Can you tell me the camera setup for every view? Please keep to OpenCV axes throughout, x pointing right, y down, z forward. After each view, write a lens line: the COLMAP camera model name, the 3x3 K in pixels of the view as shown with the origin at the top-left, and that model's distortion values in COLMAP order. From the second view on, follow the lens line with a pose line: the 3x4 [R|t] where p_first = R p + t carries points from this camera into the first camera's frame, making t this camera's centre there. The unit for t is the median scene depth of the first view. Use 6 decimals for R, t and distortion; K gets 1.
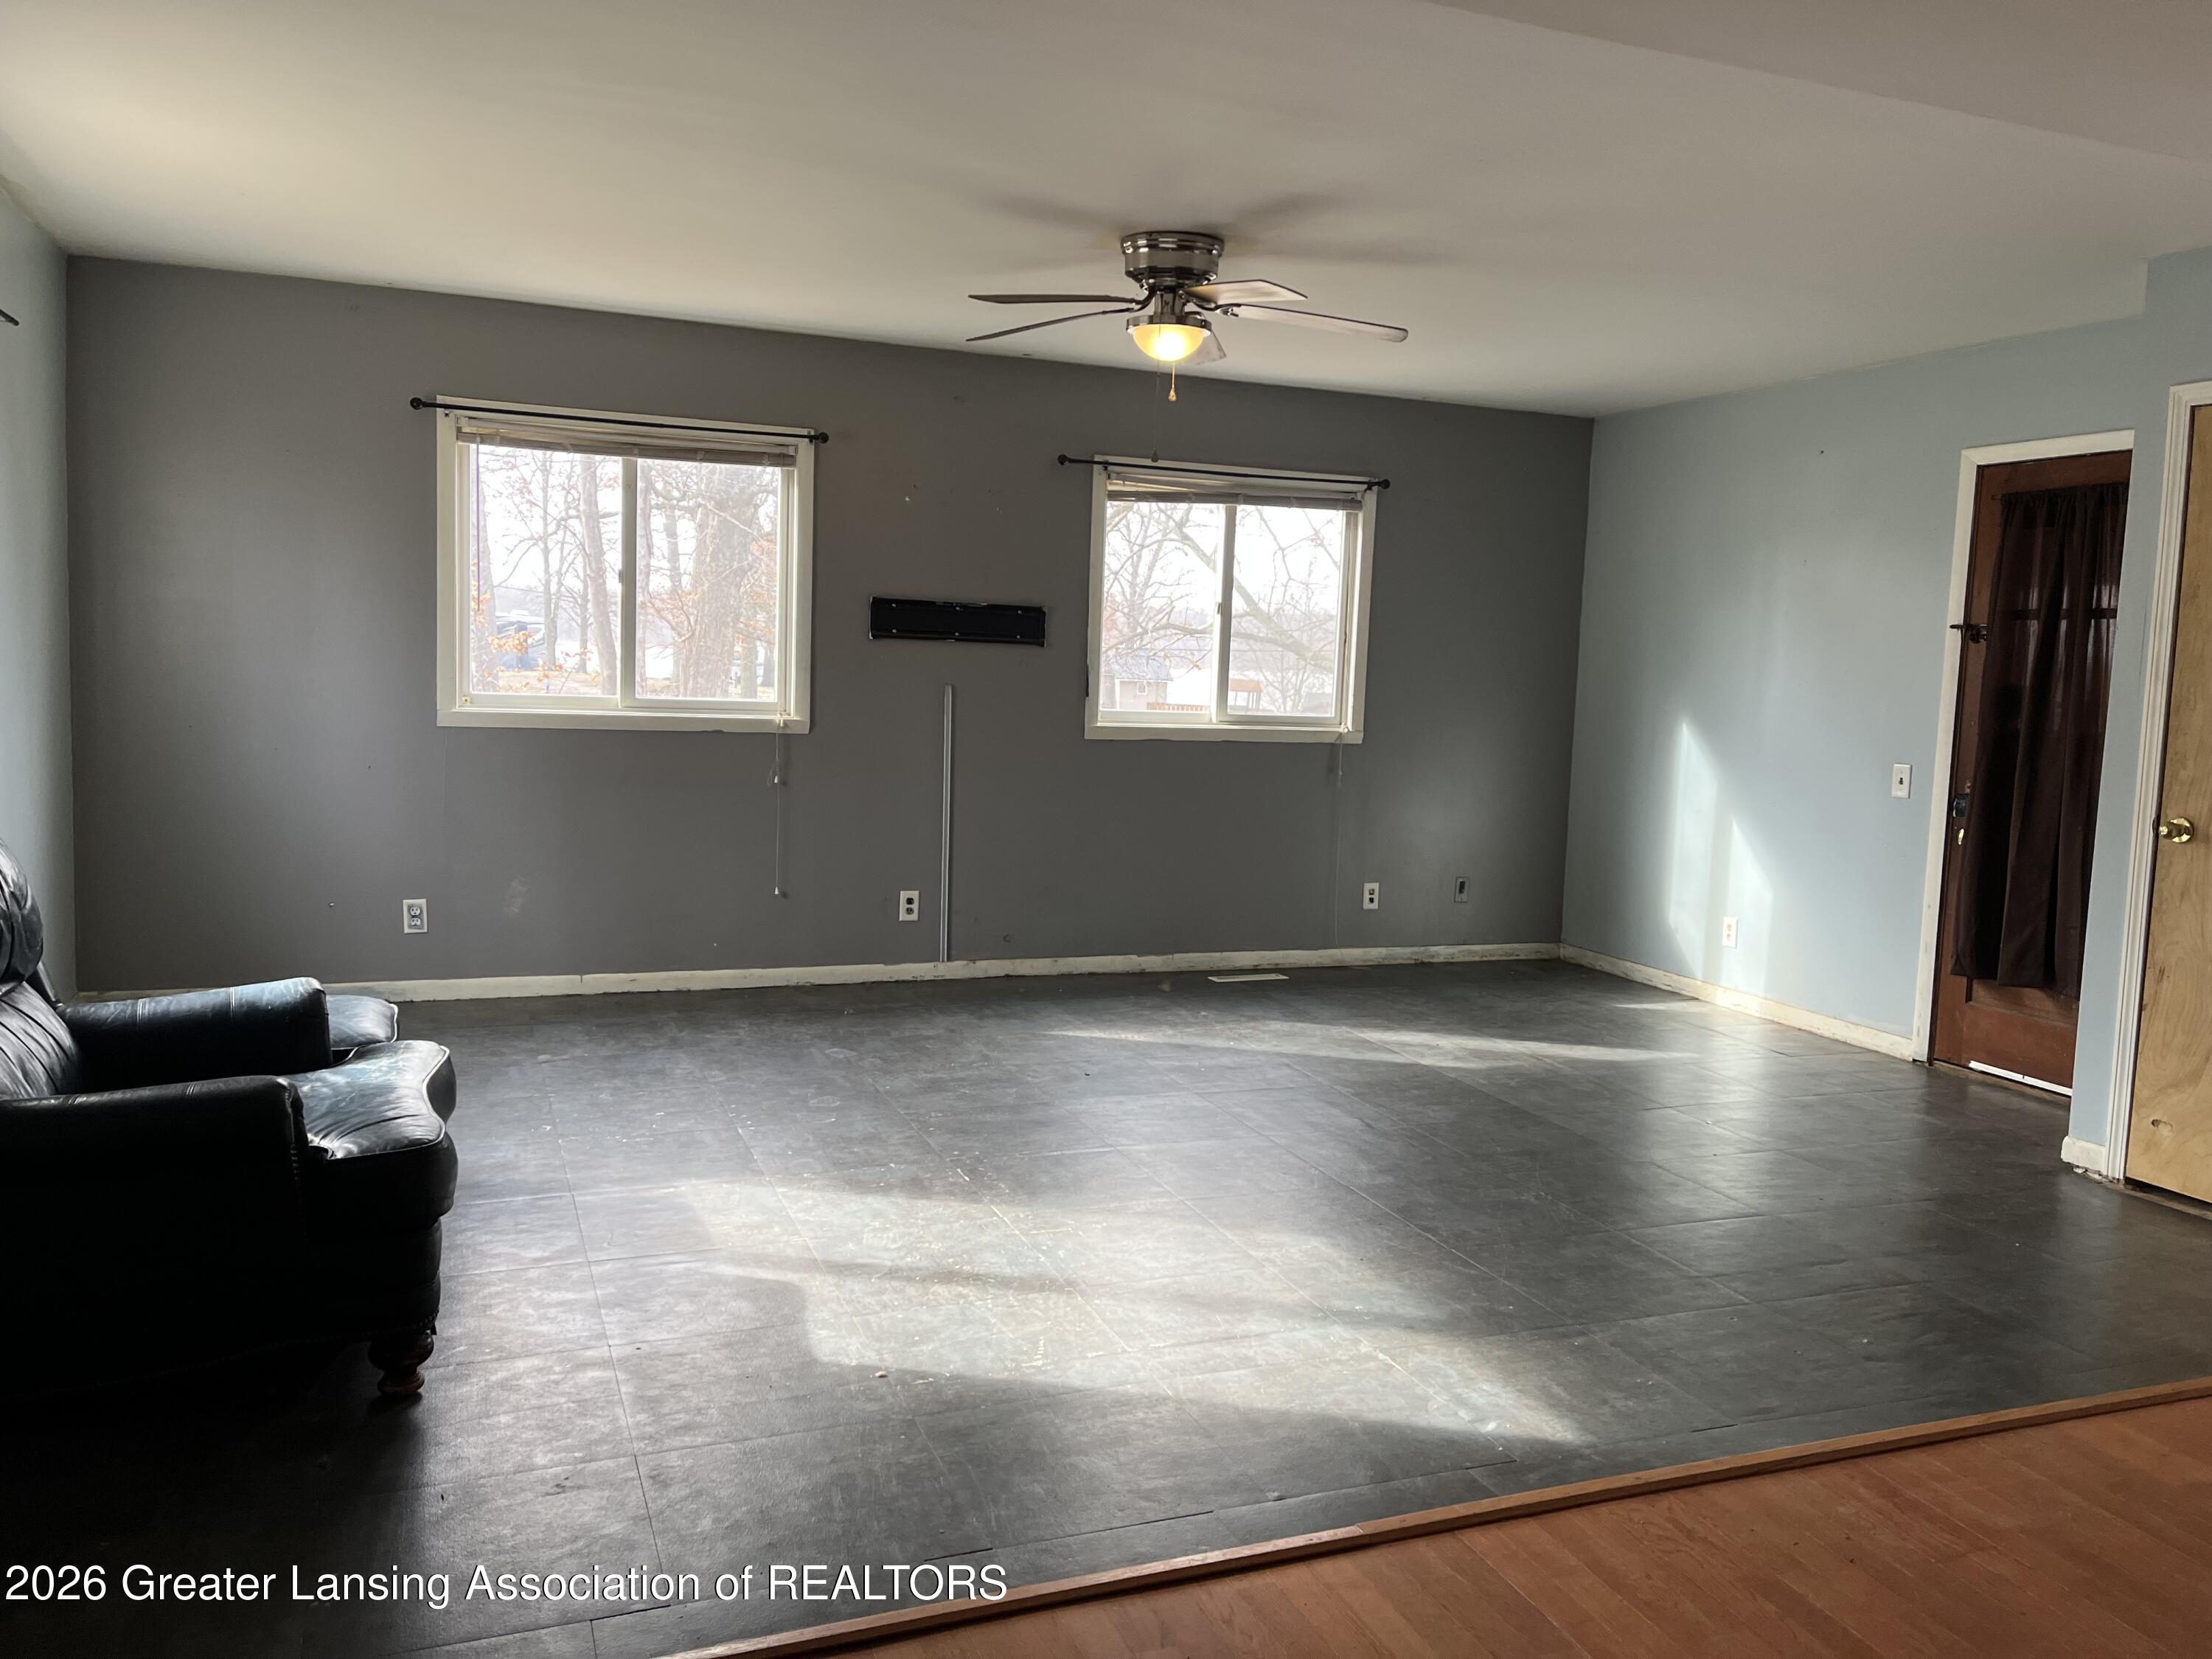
lens RADIAL K [[1655.2, 0, 1116.9], [0, 1655.2, 808.3], [0, 0, 1]] dist [0.077932, -0.089663]
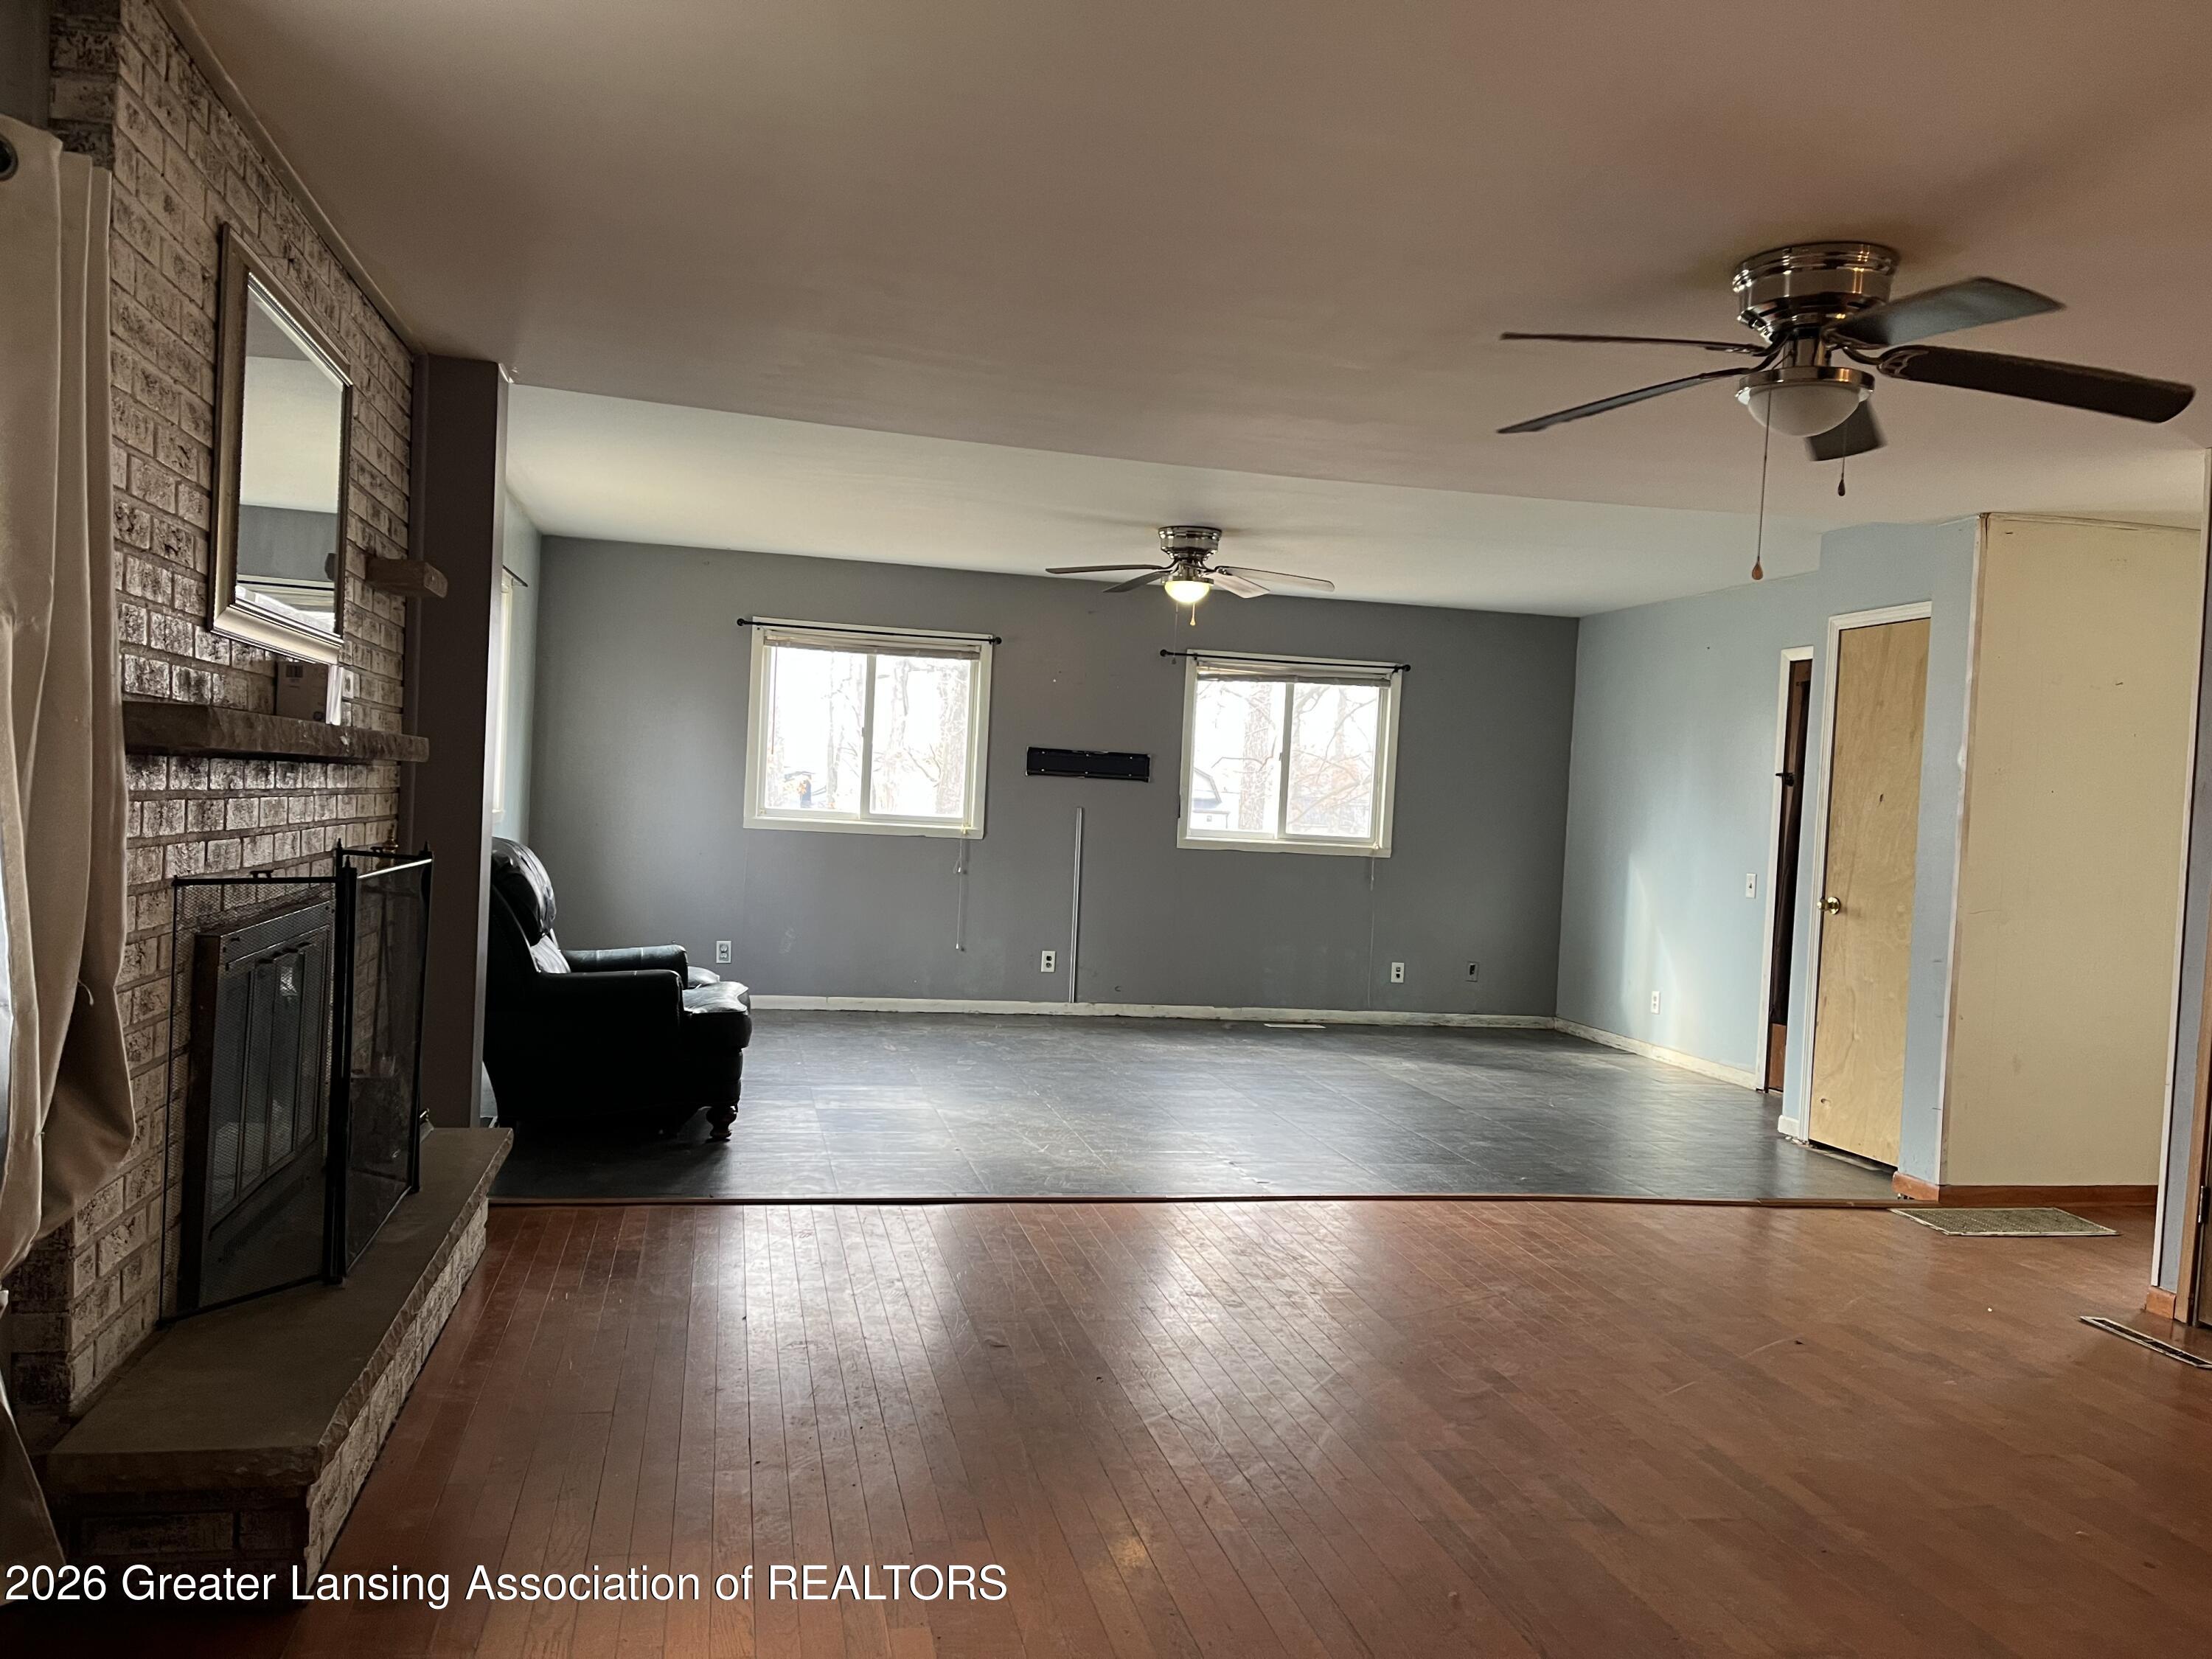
lens RADIAL K [[1655.2, 0, 1105.2], [0, 1655.2, 835.3], [0, 0, 1]] dist [0.077932, -0.089663]
pose [[0.986692, 0.016959, -0.161716, 0.154412], [-0.029237, 0.996841, -0.073851, 0.055032], [0.159953, 0.077596, 0.984070, -0.410250]]
